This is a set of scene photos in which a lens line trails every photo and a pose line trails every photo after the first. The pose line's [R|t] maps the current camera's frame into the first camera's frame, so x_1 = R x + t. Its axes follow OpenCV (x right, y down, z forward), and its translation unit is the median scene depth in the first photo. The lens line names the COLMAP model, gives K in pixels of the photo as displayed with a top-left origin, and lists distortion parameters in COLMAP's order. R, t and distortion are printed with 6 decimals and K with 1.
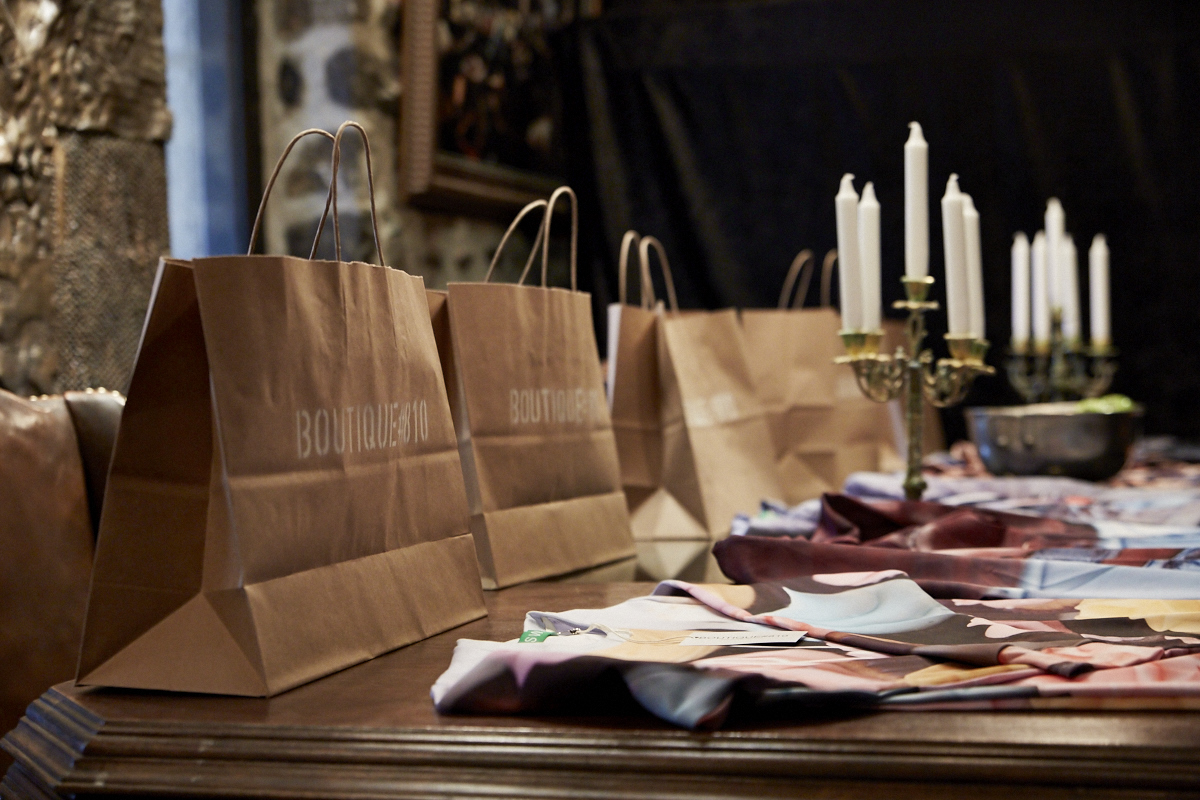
lens RADIAL K [[2040.0, 0, 604.9], [0, 2040.0, 401.0], [0, 0, 1]] dist [-0.162497, 0.000000]
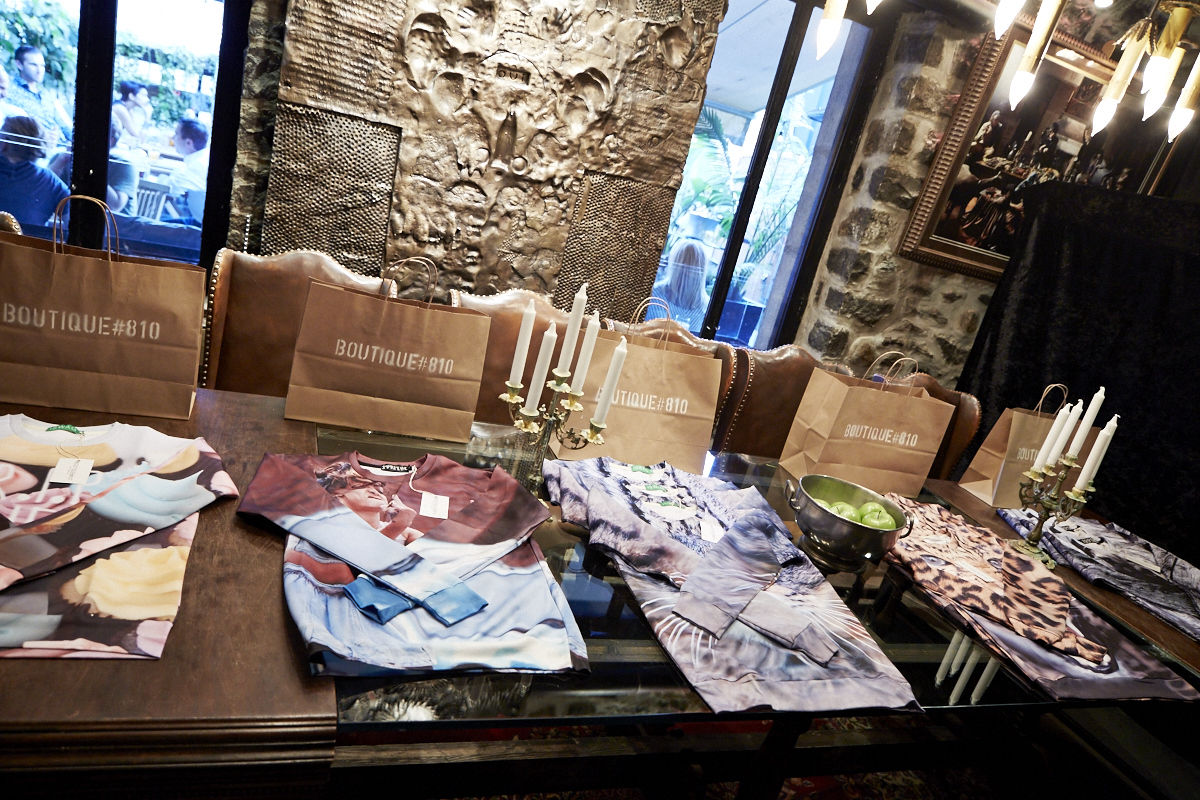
lens RADIAL K [[805.5, 0, 589.3], [0, 805.5, 403.7], [0, 0, 1]] dist [-0.035592, 0.008042]
pose [[0.573270, 0.425044, -0.700499, 0.459360], [-0.281827, 0.905051, 0.318521, -0.182253], [0.769373, 0.014821, 0.638627, 0.418204]]
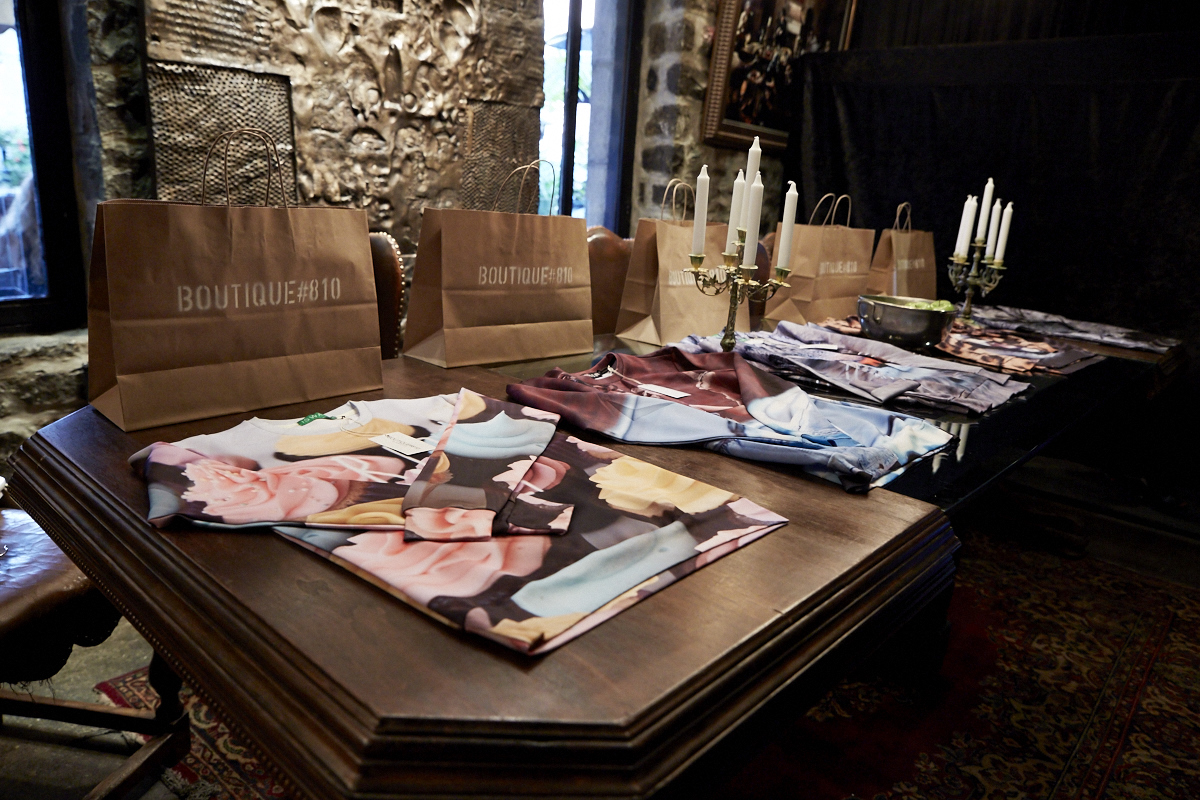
lens RADIAL K [[805.5, 0, 573.8], [0, 805.5, 402.9], [0, 0, 1]] dist [-0.035592, 0.008042]
pose [[0.900982, 0.203290, -0.383282, 0.223917], [-0.106030, 0.959814, 0.259834, -0.056474], [0.420702, -0.193467, 0.886330, 0.208977]]
